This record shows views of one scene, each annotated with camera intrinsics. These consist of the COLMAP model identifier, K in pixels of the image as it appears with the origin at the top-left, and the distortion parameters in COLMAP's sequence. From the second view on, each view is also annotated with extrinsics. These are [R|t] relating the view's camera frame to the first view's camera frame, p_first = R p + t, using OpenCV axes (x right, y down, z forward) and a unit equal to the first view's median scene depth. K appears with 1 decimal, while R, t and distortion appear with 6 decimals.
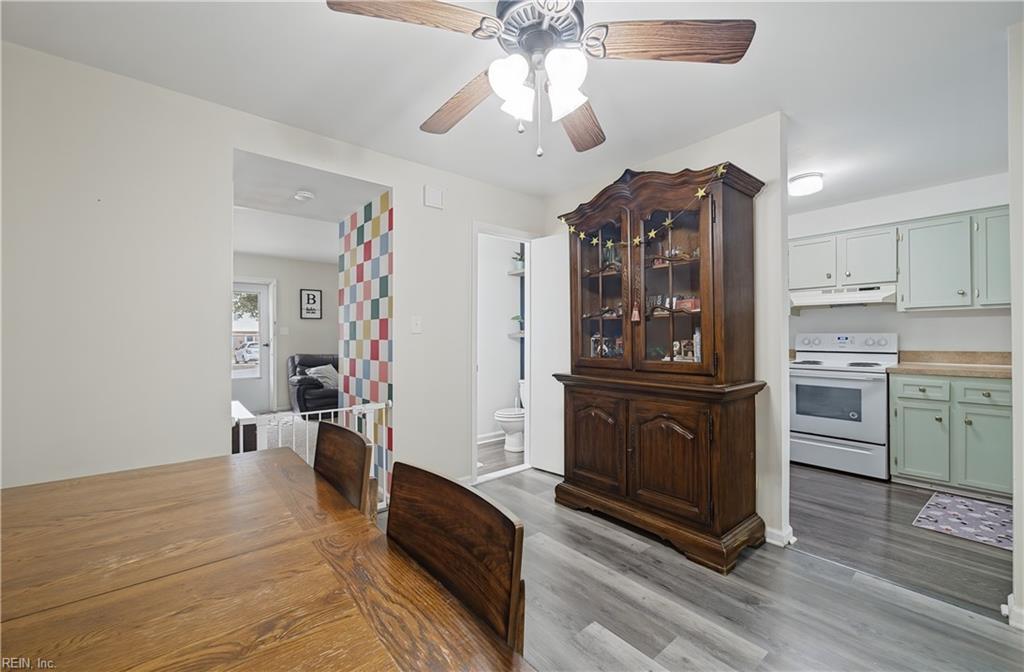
lens RADIAL K [[403.5, 0, 506.1], [0, 403.5, 337.9], [0, 0, 1]] dist [-0.004056, 0.000453]
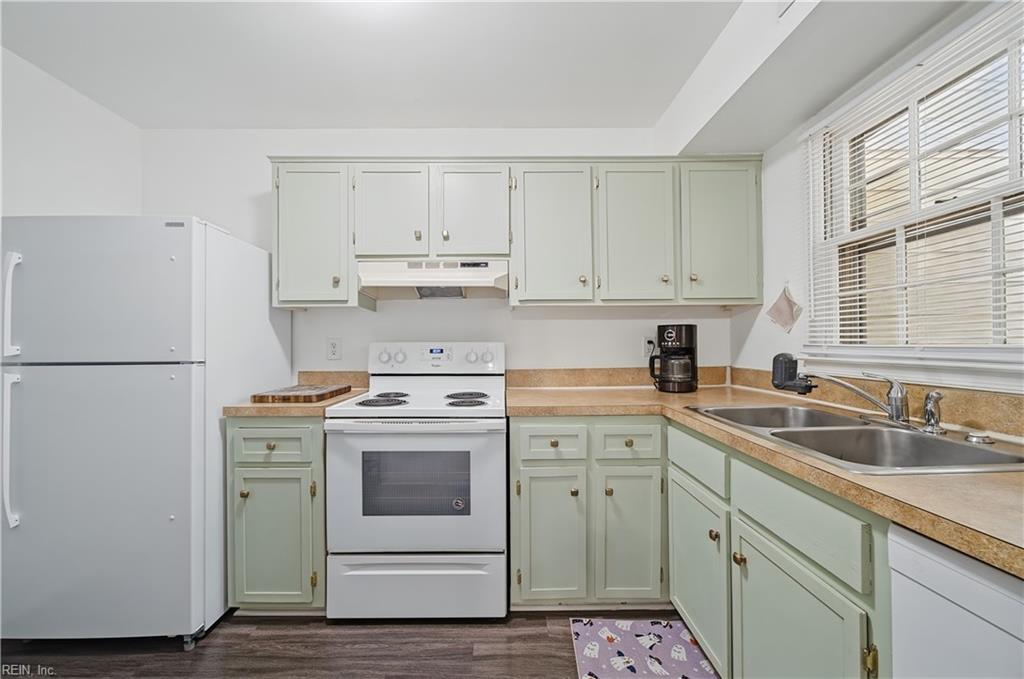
lens RADIAL K [[403.5, 0, 508.2], [0, 403.5, 344.9], [0, 0, 1]] dist [-0.004056, 0.000453]
pose [[0.622433, 0.005153, 0.782656, 0.505897], [0.005463, 0.999925, -0.010927, -0.001014], [-0.782654, 0.011077, 0.622358, 0.634439]]
